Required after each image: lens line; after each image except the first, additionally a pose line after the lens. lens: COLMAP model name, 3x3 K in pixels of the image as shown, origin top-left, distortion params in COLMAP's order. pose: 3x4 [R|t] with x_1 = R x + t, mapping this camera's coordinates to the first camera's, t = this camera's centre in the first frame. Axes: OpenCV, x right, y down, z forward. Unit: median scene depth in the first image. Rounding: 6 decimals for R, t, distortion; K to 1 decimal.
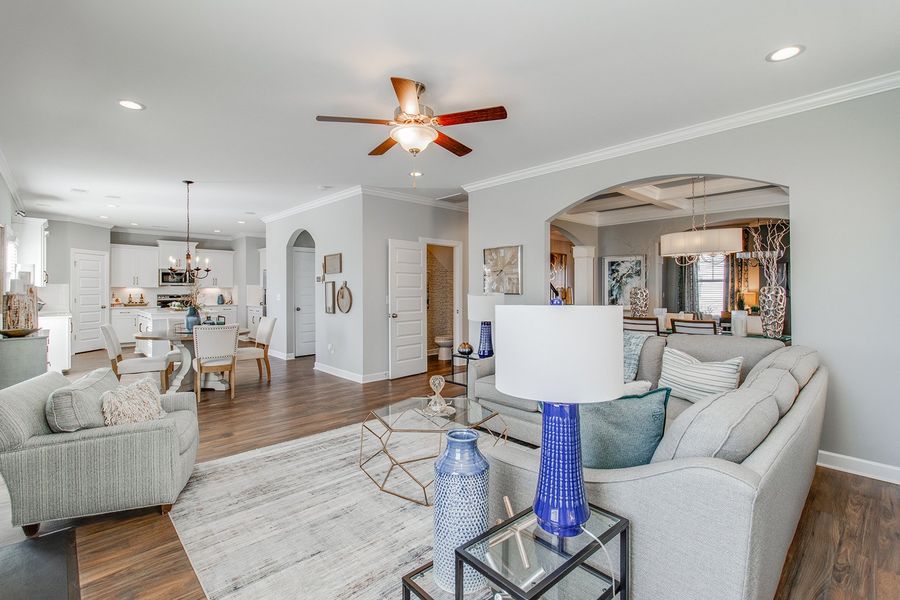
lens RADIAL K [[419.3, 0, 452.0], [0, 419.3, 287.0], [0, 0, 1]] dist [-0.002439, 0.014596]
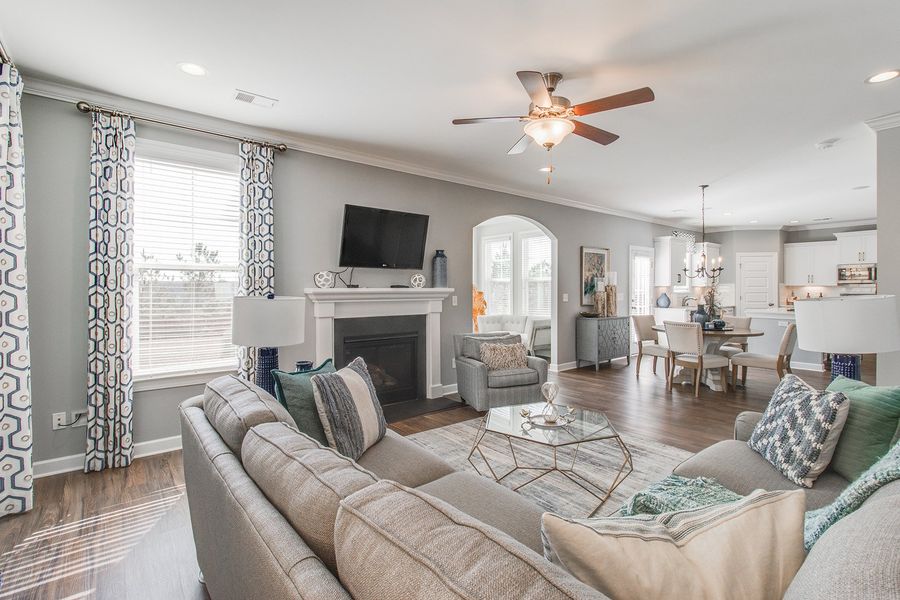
lens RADIAL K [[419.3, 0, 452.0], [0, 419.3, 287.0], [0, 0, 1]] dist [-0.002439, 0.014596]
pose [[-0.070400, -0.002475, -0.997516, 0.721763], [0.006728, 0.999973, -0.002956, 0.002523], [0.997496, -0.006919, -0.070382, 0.682233]]
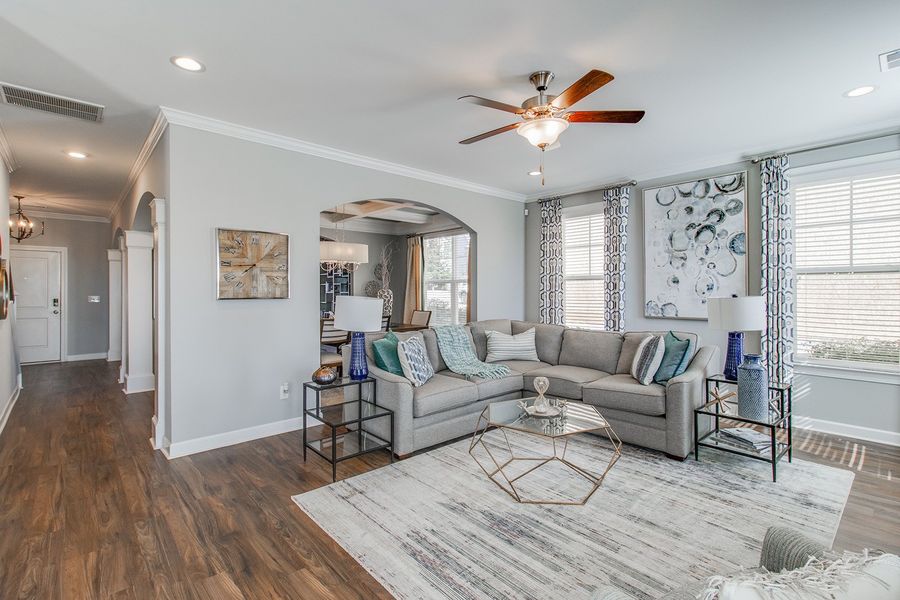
lens RADIAL K [[419.3, 0, 452.0], [0, 419.3, 287.0], [0, 0, 1]] dist [-0.002439, 0.014596]
pose [[0.009377, 0.006348, 0.999936, -0.840501], [-0.004185, 0.999971, -0.006309, 0.000612], [-0.999947, -0.004125, 0.009404, 0.967388]]
